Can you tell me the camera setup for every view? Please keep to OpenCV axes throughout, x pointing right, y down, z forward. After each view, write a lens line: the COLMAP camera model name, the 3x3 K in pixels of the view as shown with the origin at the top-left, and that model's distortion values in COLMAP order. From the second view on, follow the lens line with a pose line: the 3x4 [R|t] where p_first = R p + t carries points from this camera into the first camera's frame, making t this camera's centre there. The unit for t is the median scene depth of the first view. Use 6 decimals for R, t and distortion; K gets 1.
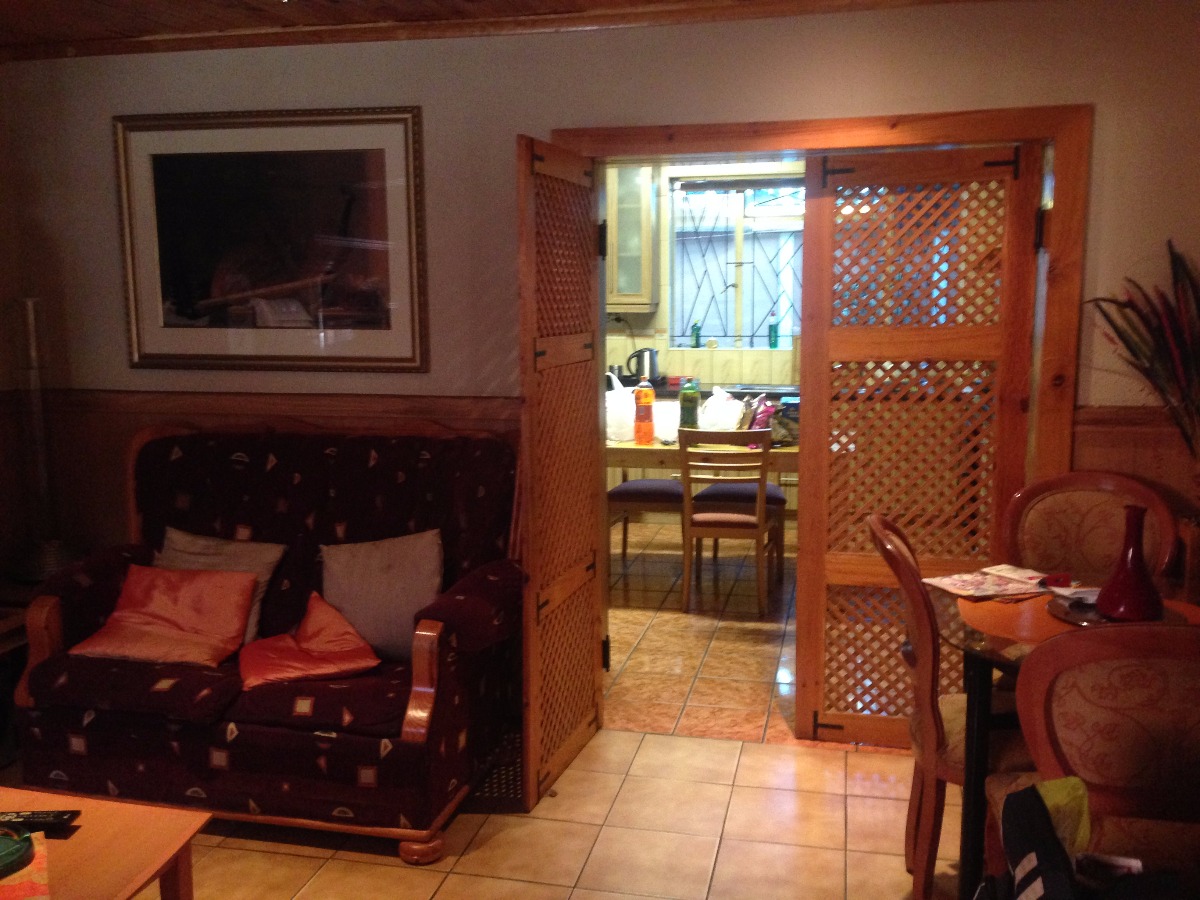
lens RADIAL K [[1086.4, 0, 588.7], [0, 1086.4, 455.9], [0, 0, 1]] dist [0.098312, -0.155964]
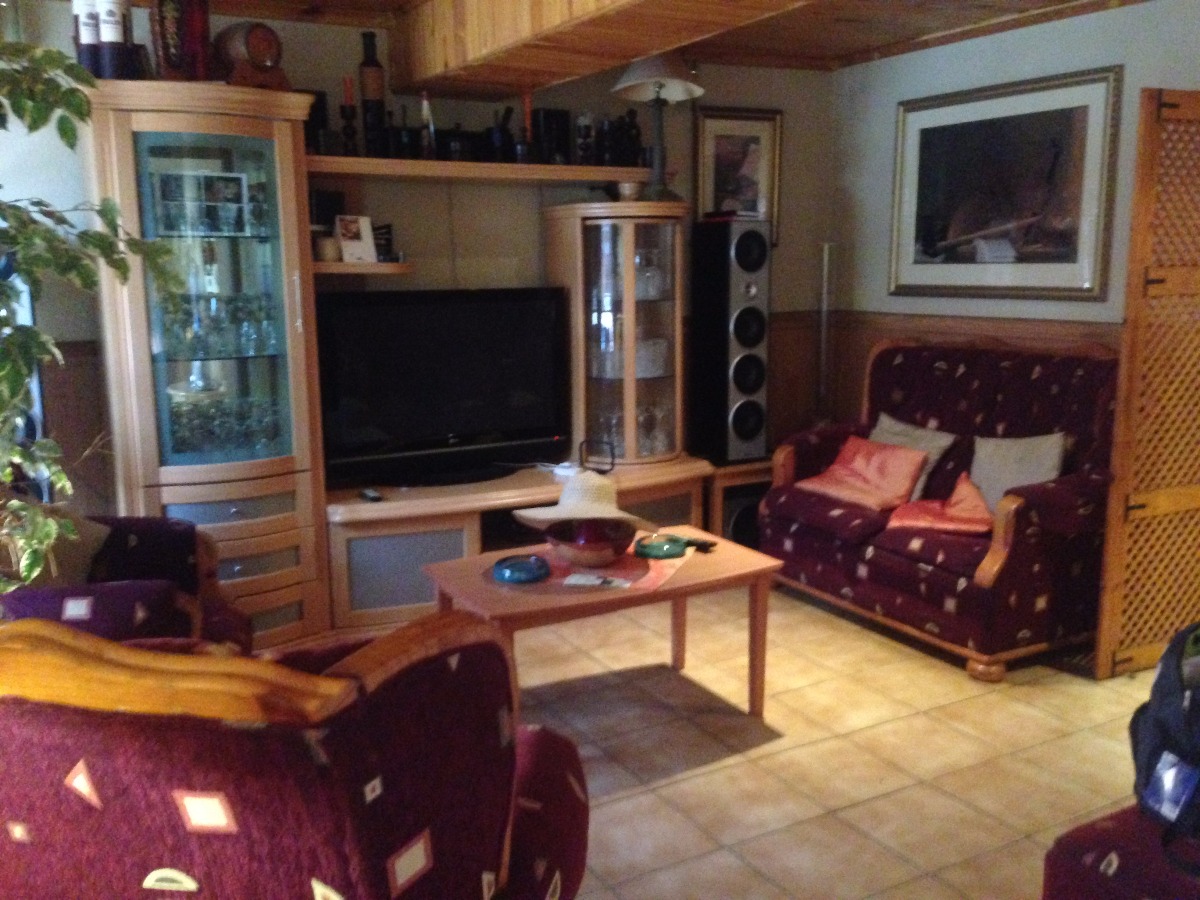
lens RADIAL K [[1085.4, 0, 604.2], [0, 1085.4, 457.5], [0, 0, 1]] dist [0.119814, -0.197185]
pose [[0.677256, 0.129350, -0.724287, 0.358367], [-0.098342, 0.991506, 0.085116, 0.037997], [0.729145, 0.013582, 0.684224, -0.160276]]
